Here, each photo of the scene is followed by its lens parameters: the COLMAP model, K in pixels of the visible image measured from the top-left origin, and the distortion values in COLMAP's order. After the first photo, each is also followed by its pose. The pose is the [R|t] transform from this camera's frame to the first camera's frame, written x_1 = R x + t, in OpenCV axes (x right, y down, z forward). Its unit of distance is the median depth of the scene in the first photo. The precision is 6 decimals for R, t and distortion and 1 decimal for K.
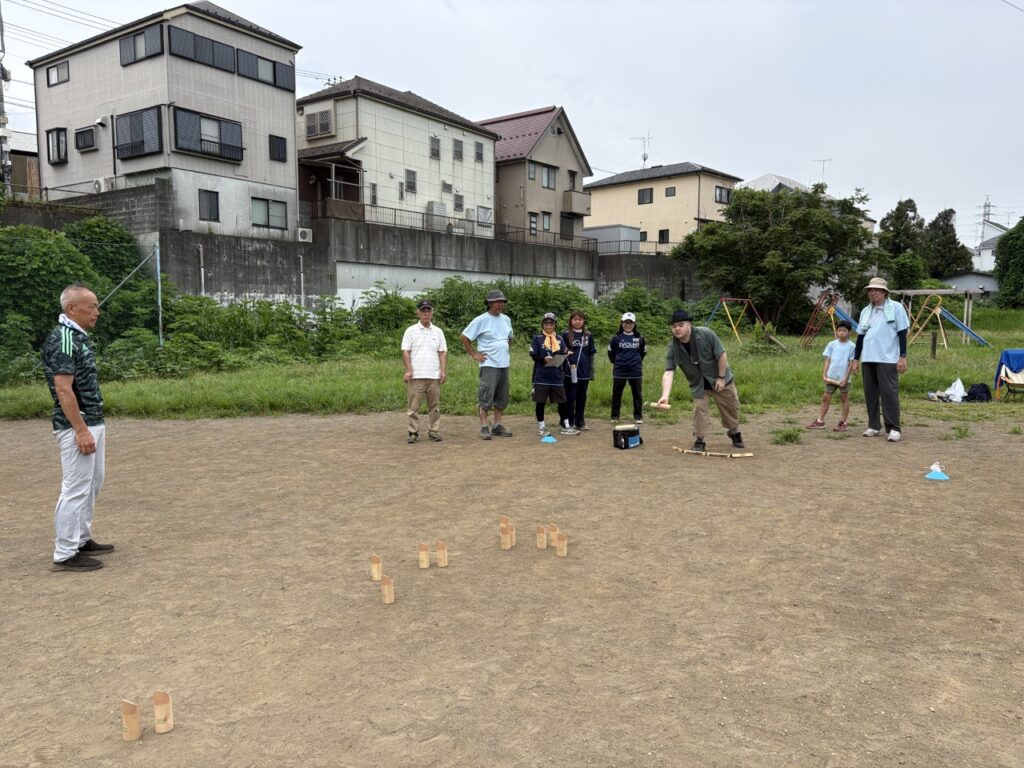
lens RADIAL K [[789.5, 0, 512.0], [0, 789.5, 384.0], [0, 0, 1]] dist [0.041632, -0.036470]
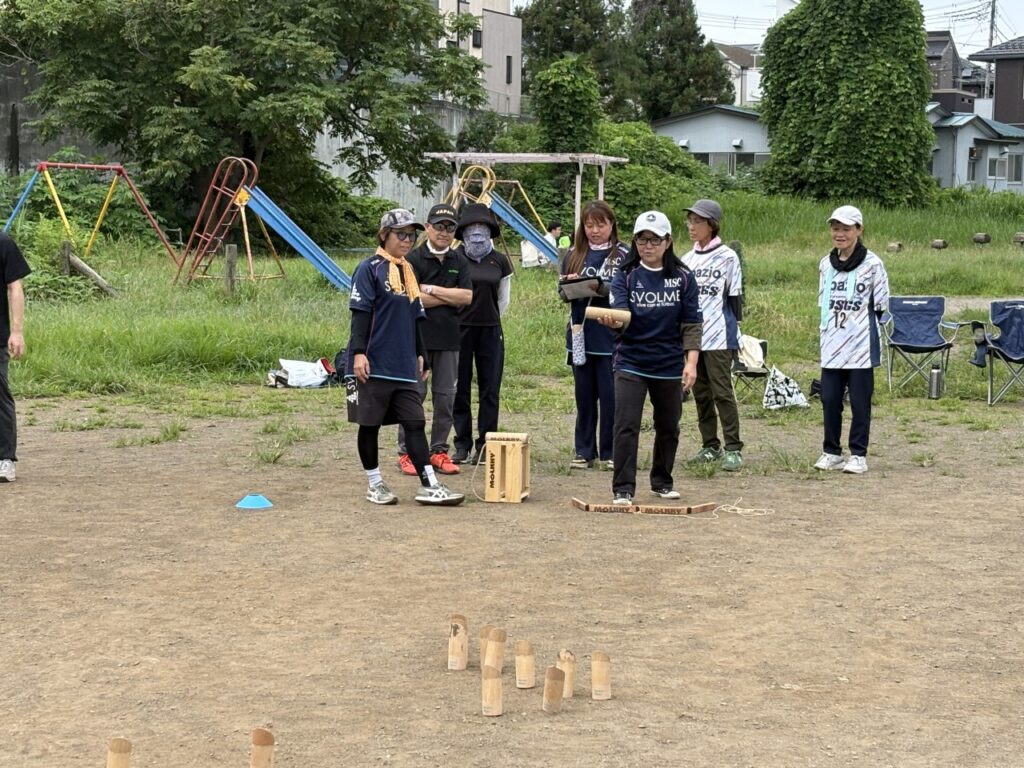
lens RADIAL K [[2212.8, 0, 512.0], [0, 2212.8, 384.0], [0, 0, 1]] dist [0.096596, 0.445523]
pose [[0.930561, -0.021375, 0.365513, 0.054768], [0.022374, 0.999749, 0.001502, 0.007076], [-0.365453, 0.006780, 0.930805, -0.118469]]
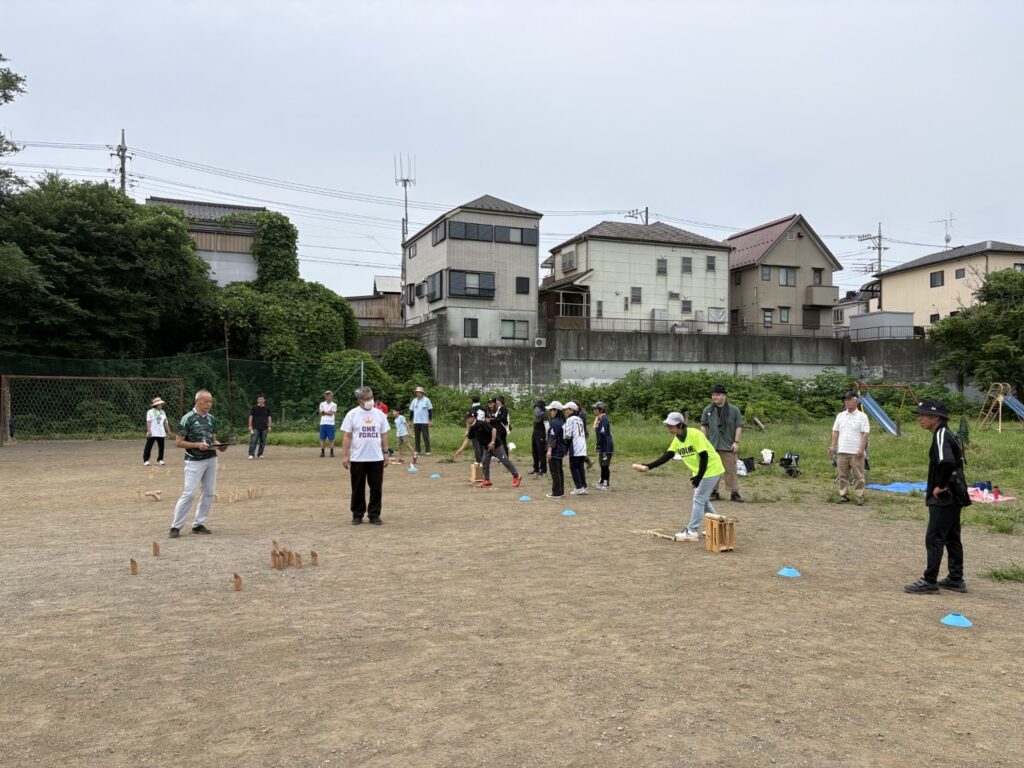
lens RADIAL K [[768.2, 0, 495.6], [0, 768.2, 396.9], [0, 0, 1]] dist [0.059089, -0.098860]
pose [[0.817968, 0.003556, -0.575253, 0.375737], [-0.051860, 0.996365, -0.067582, 0.006602], [0.572921, 0.085113, 0.815179, -0.134505]]
